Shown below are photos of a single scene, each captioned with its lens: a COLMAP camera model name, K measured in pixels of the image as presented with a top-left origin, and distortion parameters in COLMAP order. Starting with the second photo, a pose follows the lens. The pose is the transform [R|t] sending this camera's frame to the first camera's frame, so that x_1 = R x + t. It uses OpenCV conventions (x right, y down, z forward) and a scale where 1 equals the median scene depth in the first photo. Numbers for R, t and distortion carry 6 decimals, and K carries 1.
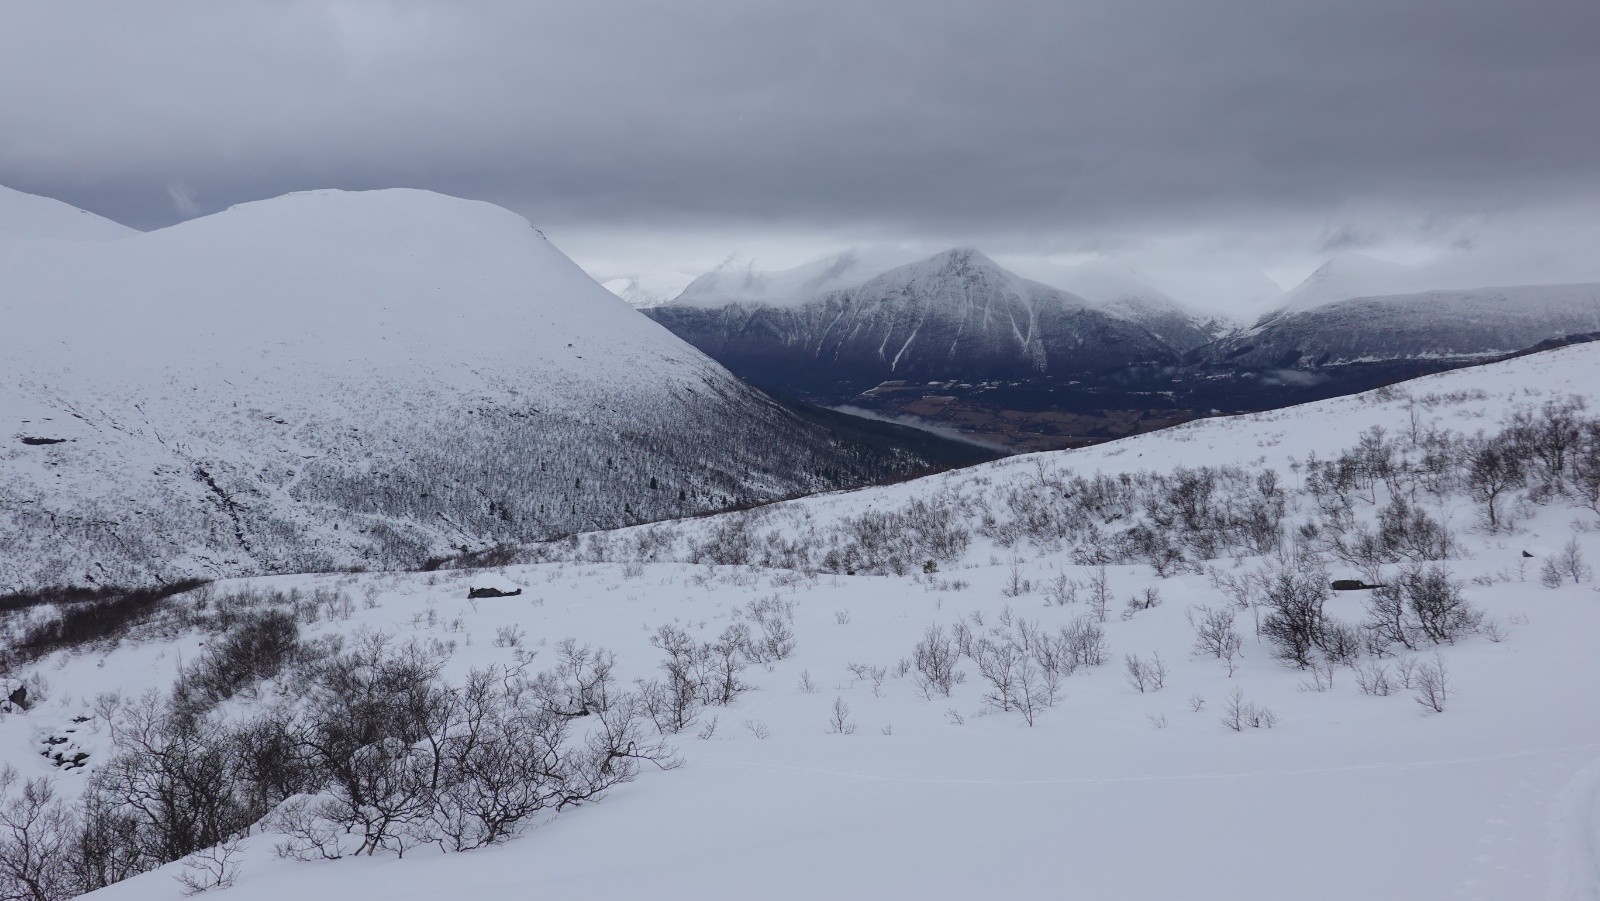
lens RADIAL K [[1086.7, 0, 800.0], [0, 1086.7, 450.5], [0, 0, 1]] dist [0.002335, -0.000120]
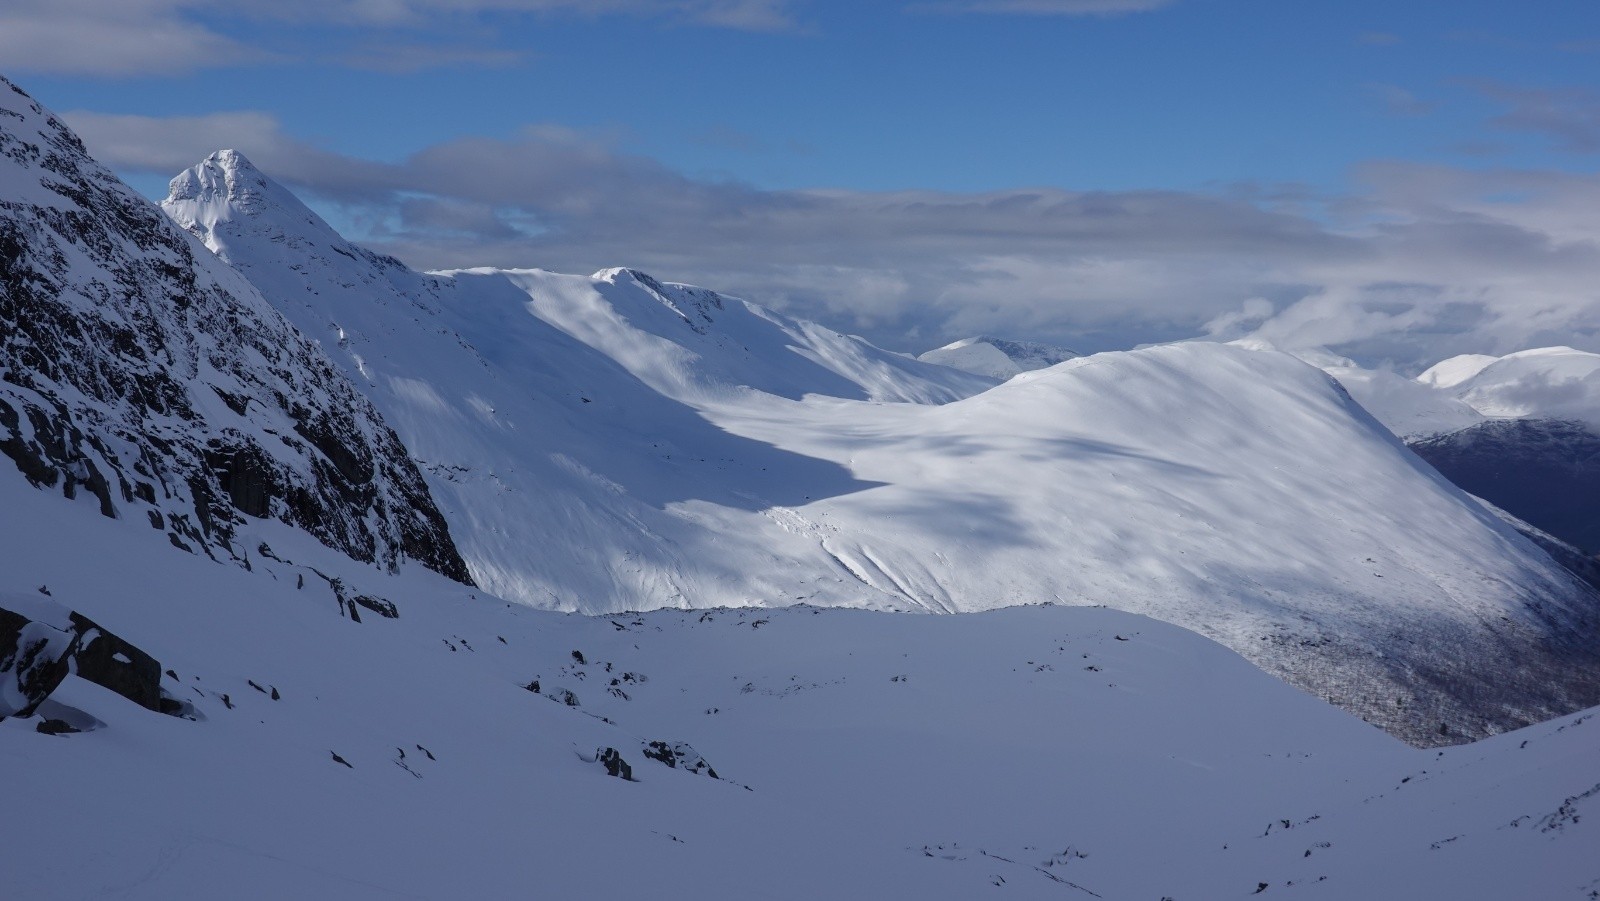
lens RADIAL K [[1757.7, 0, 800.0], [0, 1757.7, 450.5], [0, 0, 1]] dist [0.009835, 0.017002]
pose [[0.862326, 0.046436, -0.504220, 0.145208], [-0.085894, 0.994769, -0.055284, -0.077688], [0.499015, 0.090982, 0.861804, -0.646698]]
